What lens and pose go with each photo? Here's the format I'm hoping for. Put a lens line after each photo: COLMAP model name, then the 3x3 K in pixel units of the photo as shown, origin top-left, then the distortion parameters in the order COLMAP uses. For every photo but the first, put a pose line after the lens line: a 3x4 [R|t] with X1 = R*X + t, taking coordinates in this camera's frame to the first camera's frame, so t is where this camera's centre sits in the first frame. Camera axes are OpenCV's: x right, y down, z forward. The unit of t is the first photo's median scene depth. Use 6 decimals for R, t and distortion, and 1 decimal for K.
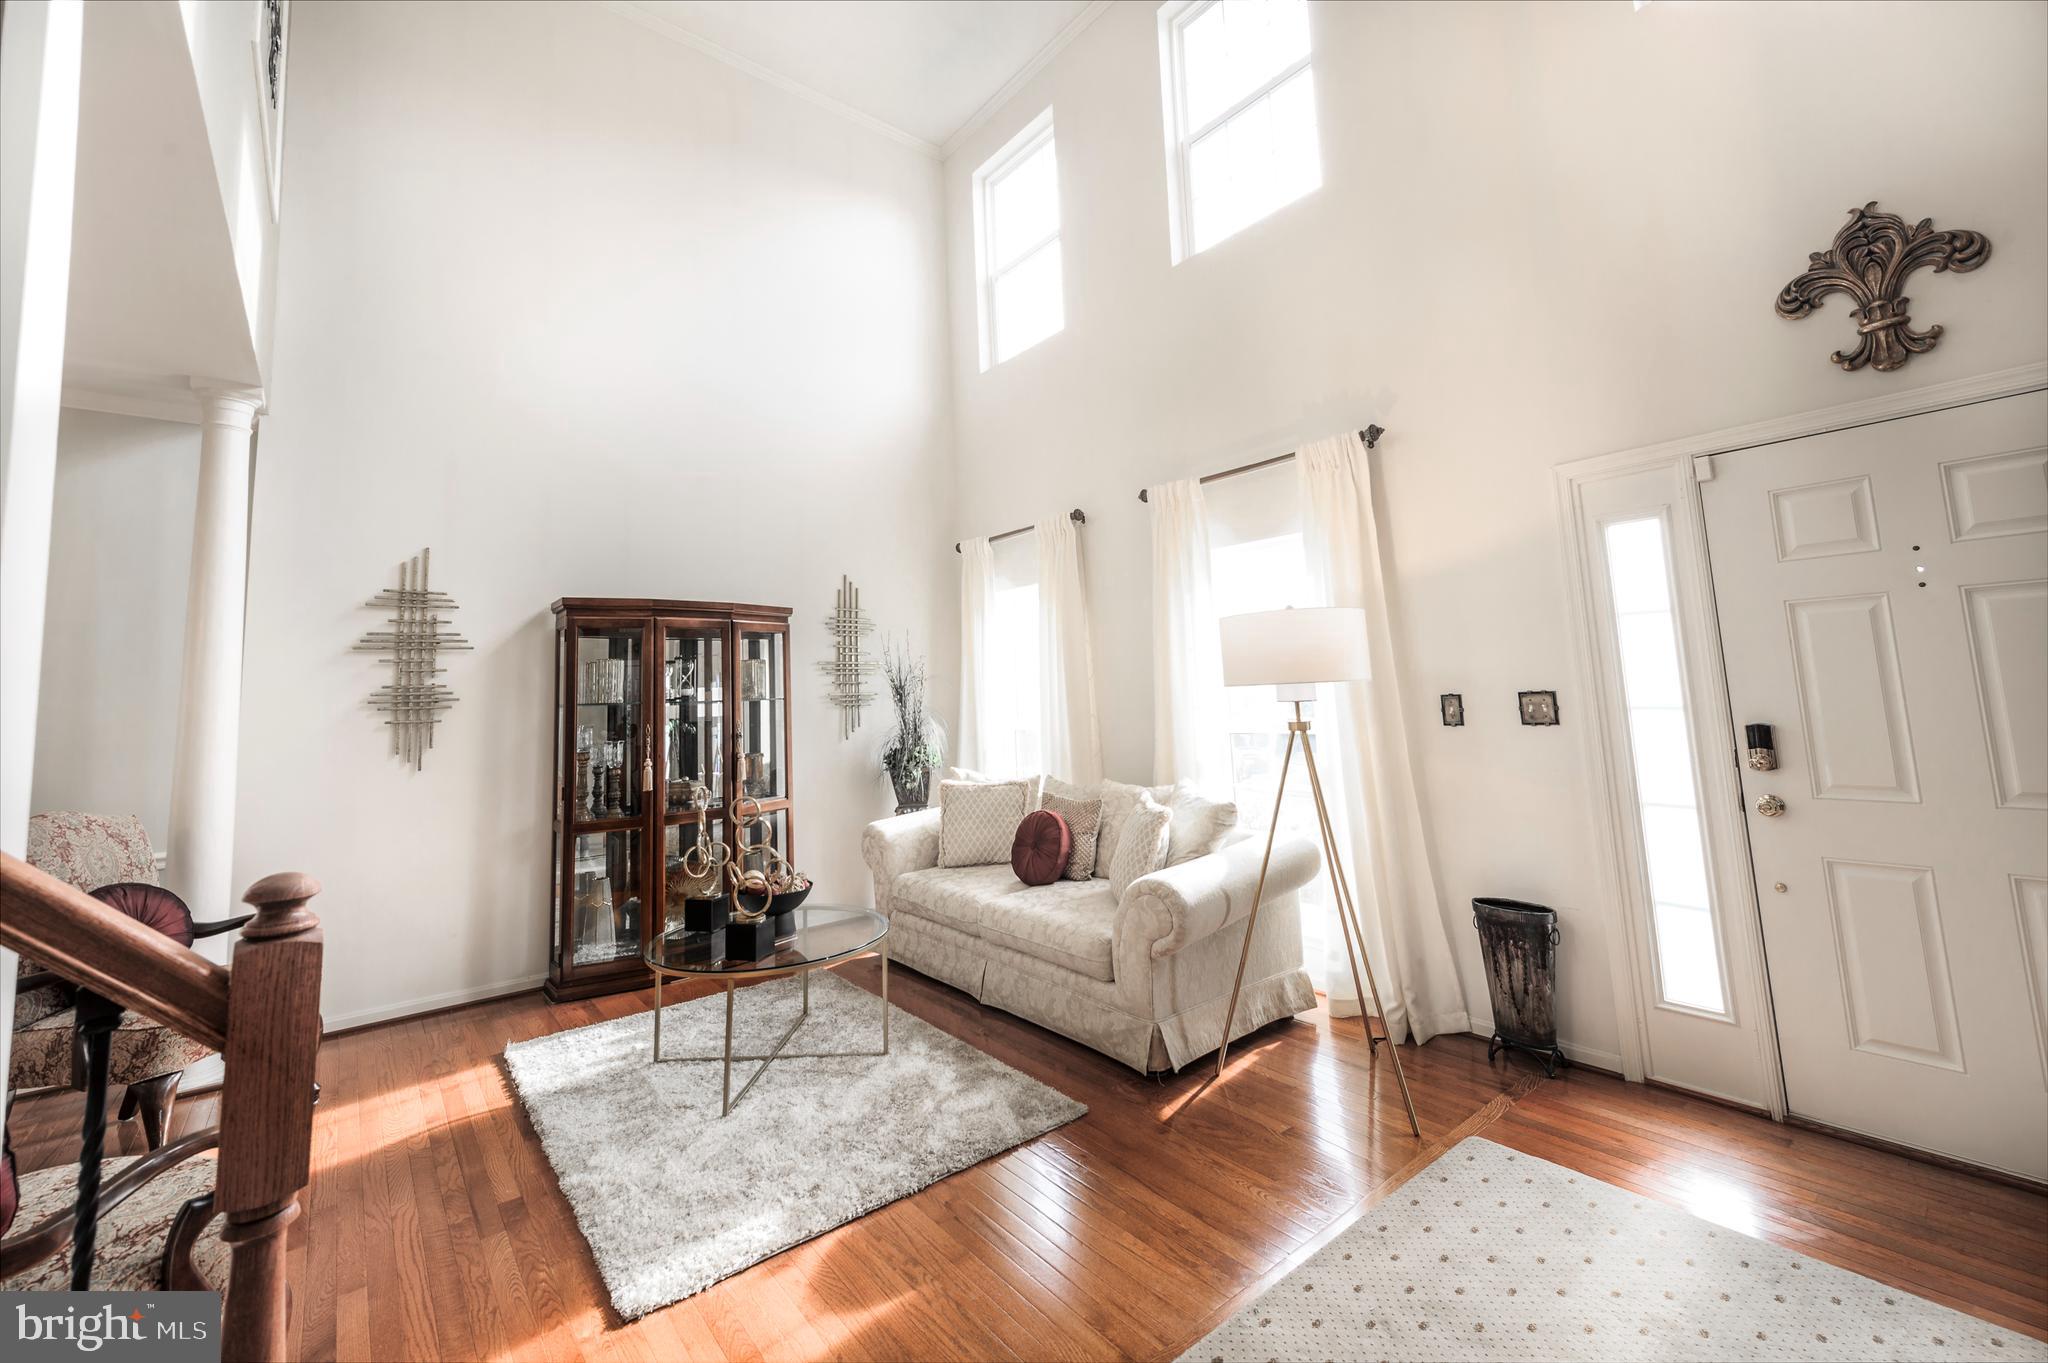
lens RADIAL K [[824.2, 0, 1030.0], [0, 824.2, 603.1], [0, 0, 1]] dist [0.001551, 0.000117]
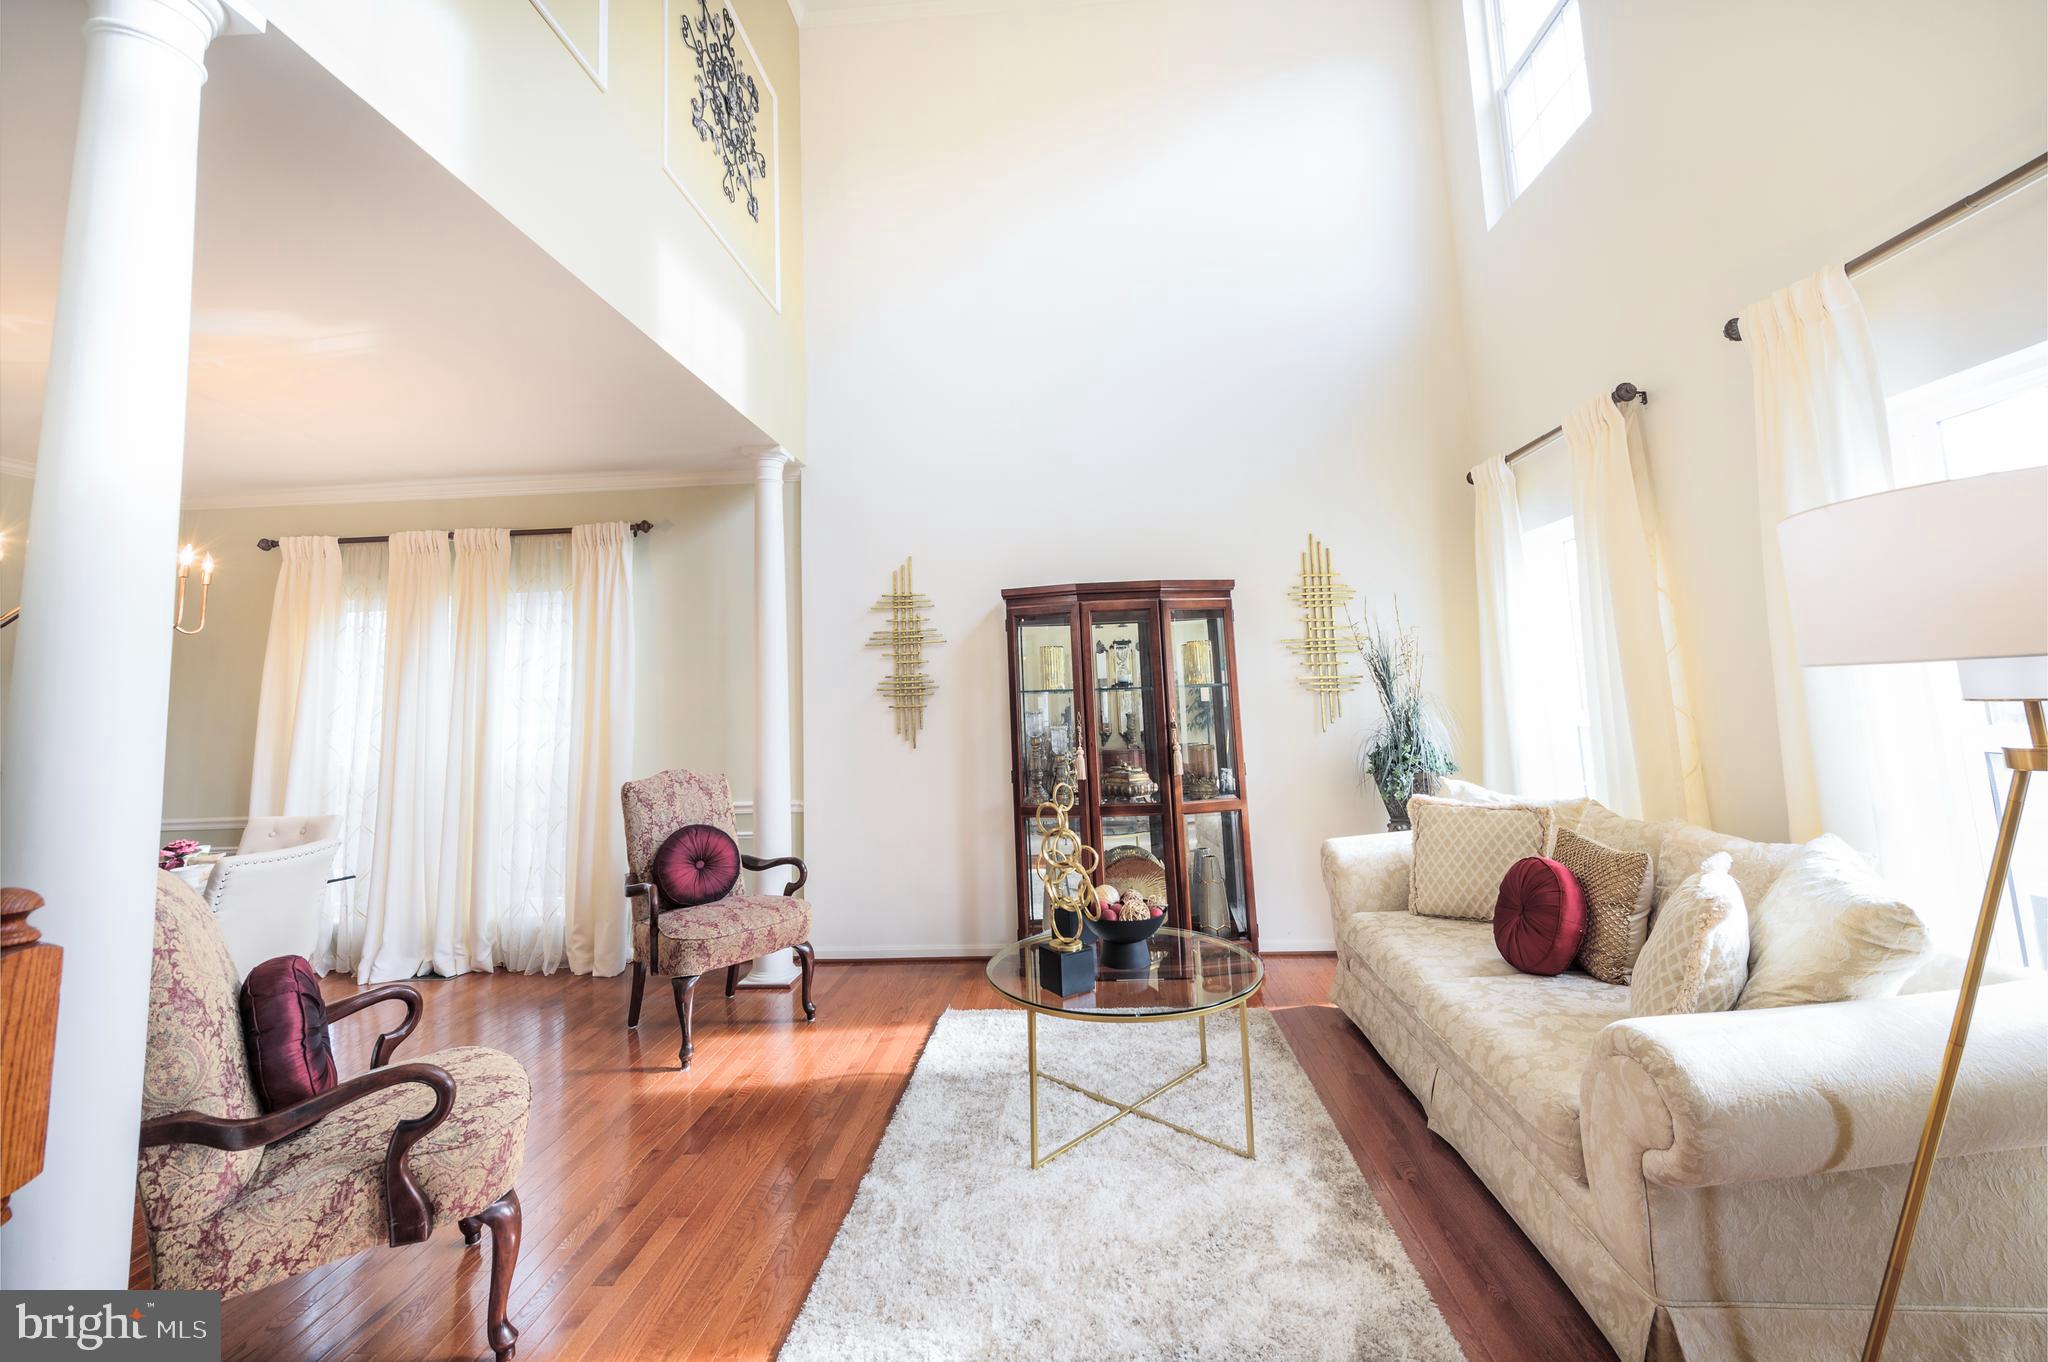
lens RADIAL K [[828.7, 0, 1033.4], [0, 828.7, 605.3], [0, 0, 1]] dist [0.013793, -0.005540]
pose [[0.731892, -0.067653, -0.678054, 0.188470], [0.088660, 0.996055, -0.003682, 0.021703], [0.675628, -0.057421, 0.735003, 0.270230]]
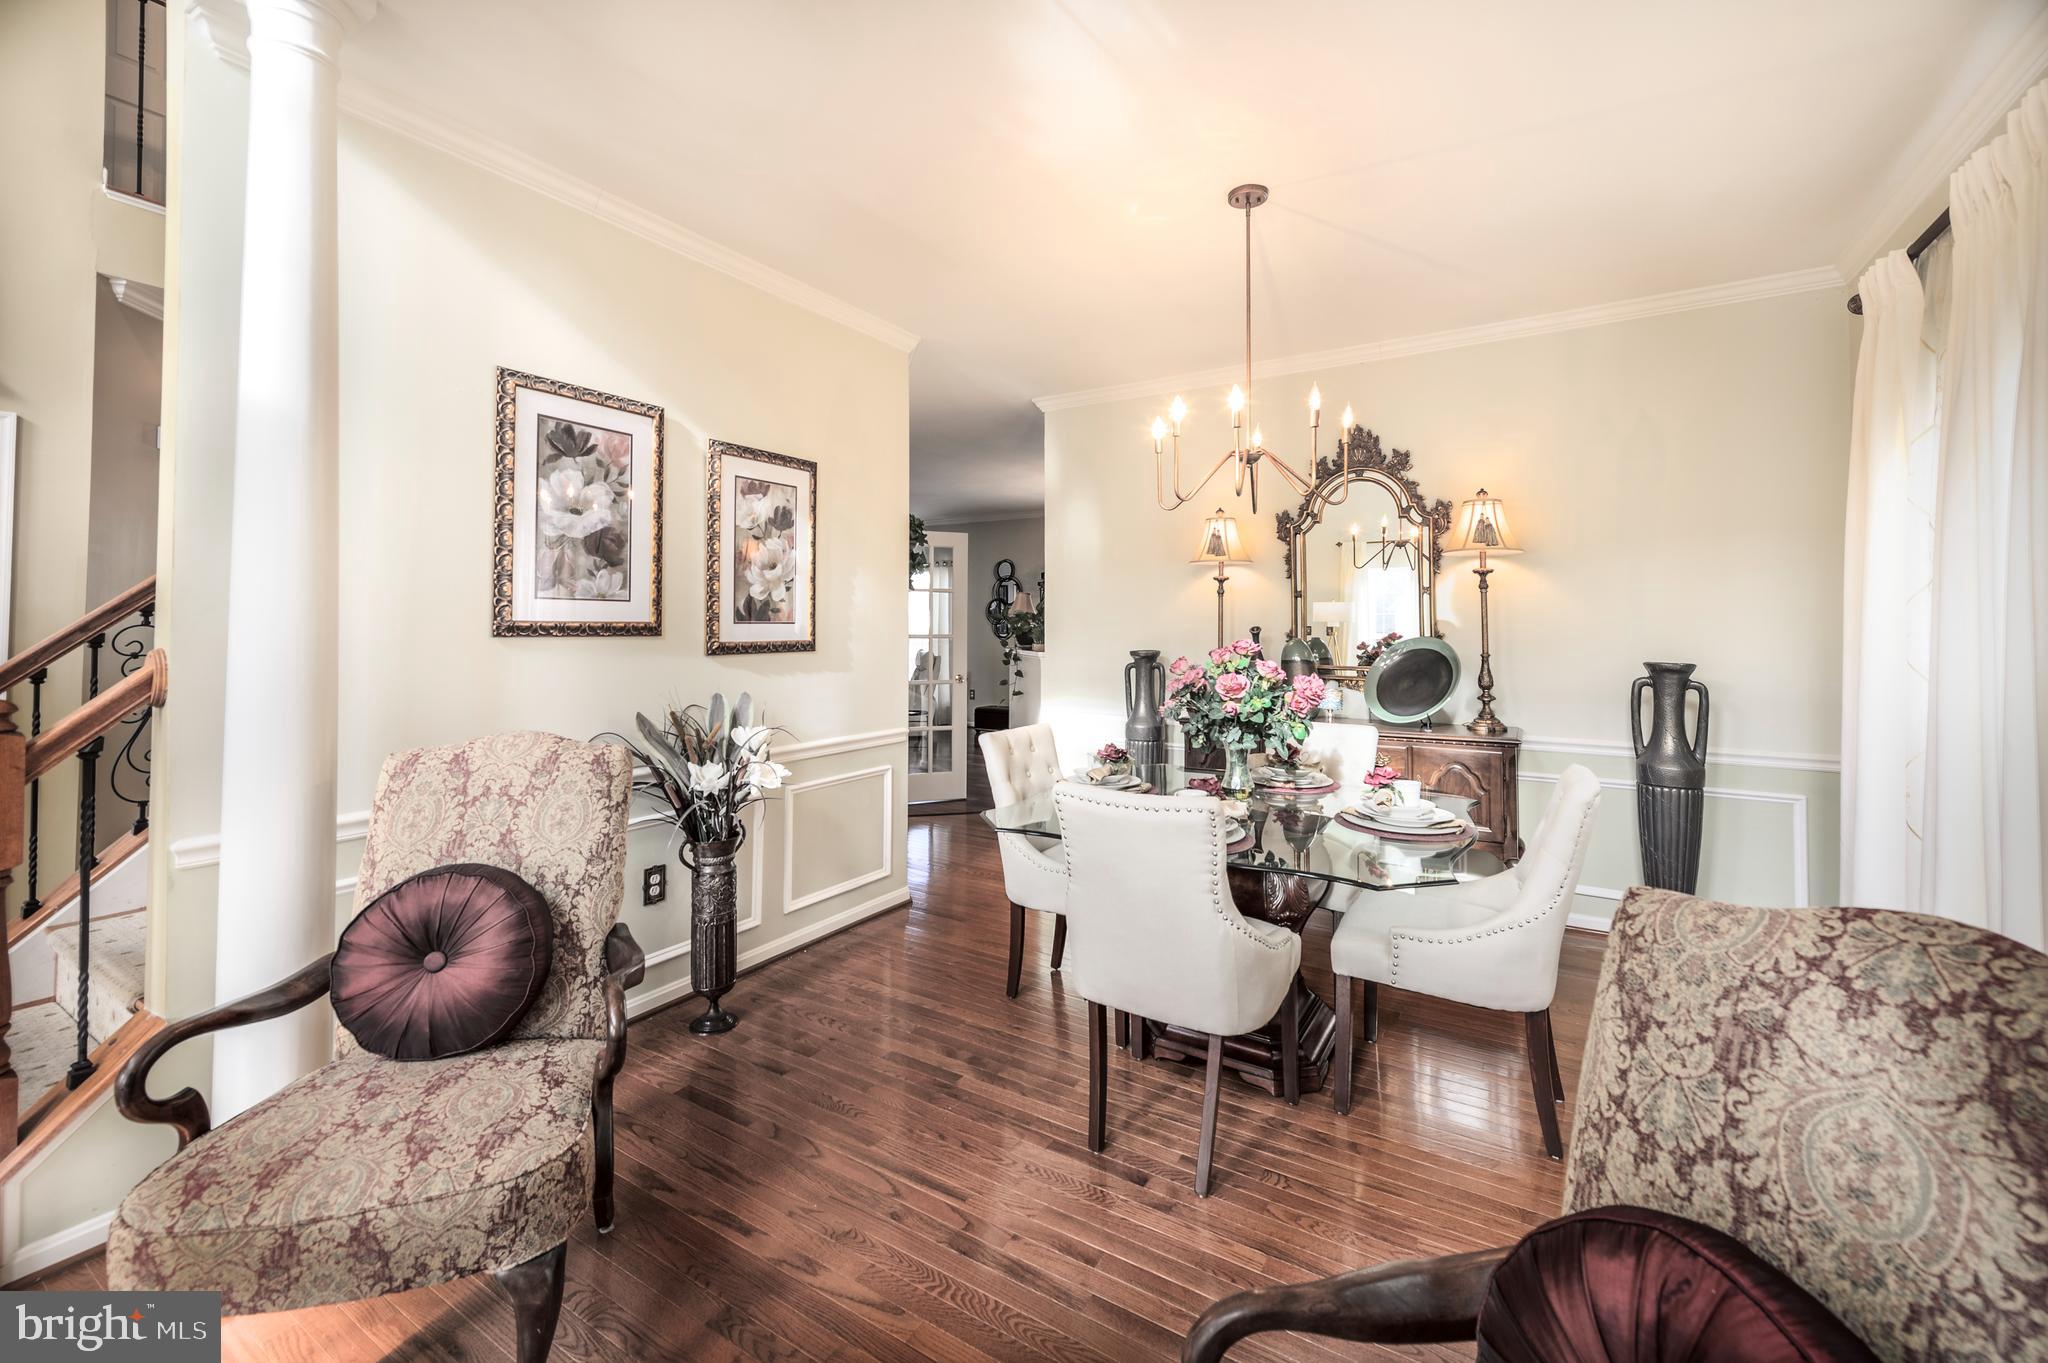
lens RADIAL K [[832.5, 0, 1028.6], [0, 832.5, 610.7], [0, 0, 1]] dist [0.002331, -0.000218]
pose [[-0.945748, 0.025144, -0.323926, -0.591201], [0.067256, 0.990557, -0.119474, 0.120493], [0.317863, -0.134779, -0.938508, 0.829308]]
